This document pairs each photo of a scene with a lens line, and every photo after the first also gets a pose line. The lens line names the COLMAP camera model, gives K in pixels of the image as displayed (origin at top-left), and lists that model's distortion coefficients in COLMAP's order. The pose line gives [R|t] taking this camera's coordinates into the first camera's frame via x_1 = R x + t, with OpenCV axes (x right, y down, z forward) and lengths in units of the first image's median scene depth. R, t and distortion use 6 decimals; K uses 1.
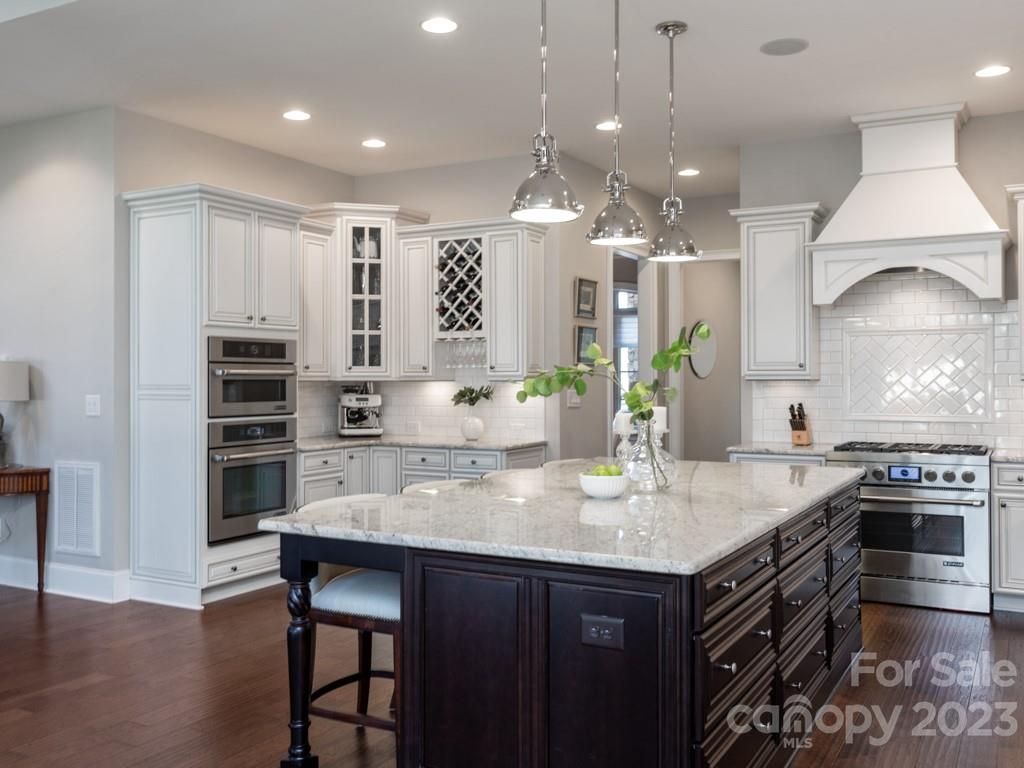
lens RADIAL K [[943.2, 0, 517.0], [0, 943.2, 365.0], [0, 0, 1]] dist [0.001519, 0.000000]
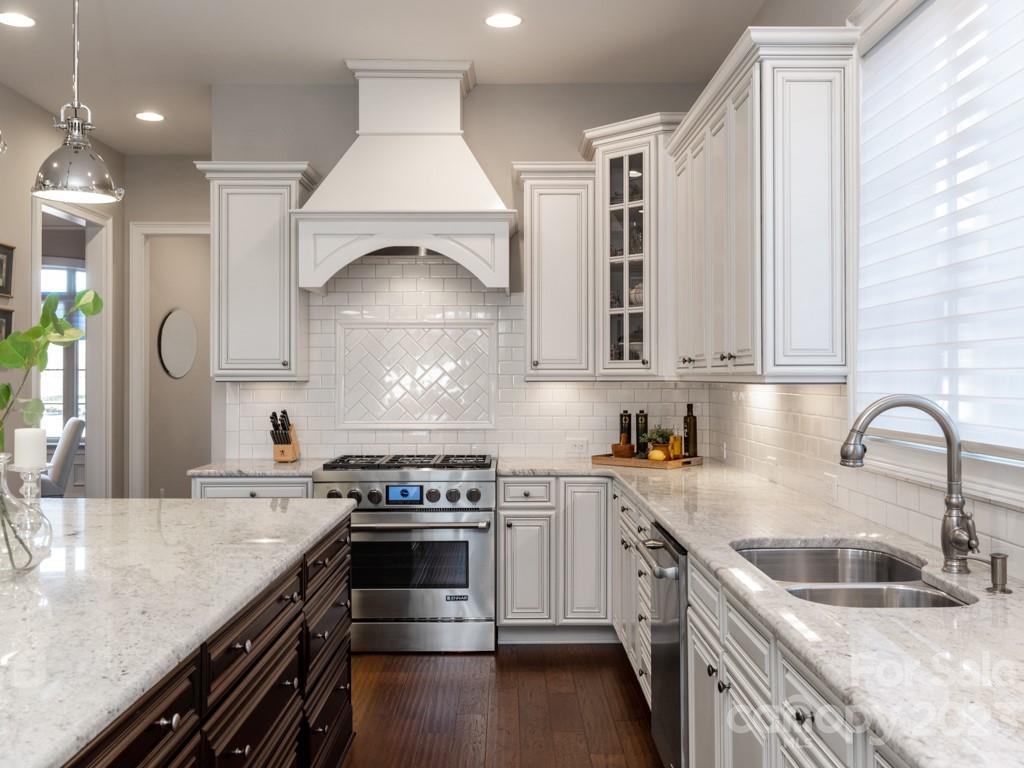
lens RADIAL K [[943.2, 0, 507.6], [0, 943.2, 365.5], [0, 0, 1]] dist [0.001519, 0.000000]
pose [[0.876628, 0.004738, 0.481146, 0.085106], [-0.006833, 0.999973, 0.002602, -0.001216], [-0.481121, -0.005568, 0.876637, 0.215328]]
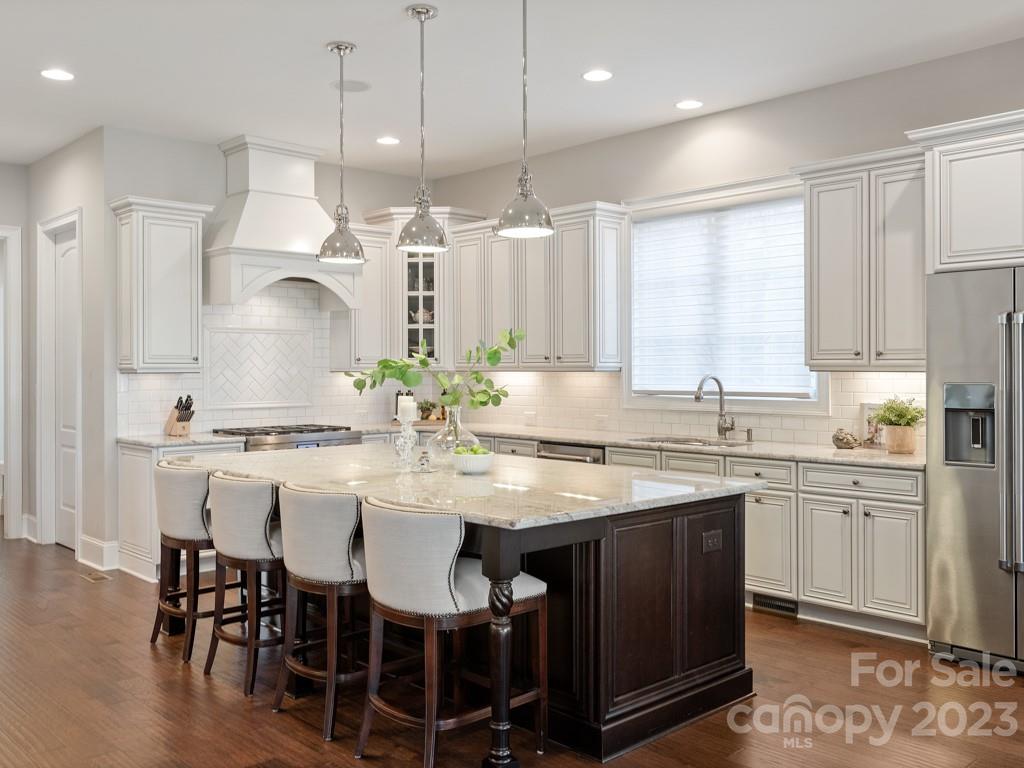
lens RADIAL K [[962.2, 0, 514.7], [0, 962.2, 373.8], [0, 0, 1]] dist [-0.032758, 0.000000]
pose [[0.308257, -0.008669, 0.951264, -0.632667], [-0.013185, 0.999824, 0.013384, -0.002027], [-0.951212, -0.016668, 0.308088, 0.352542]]
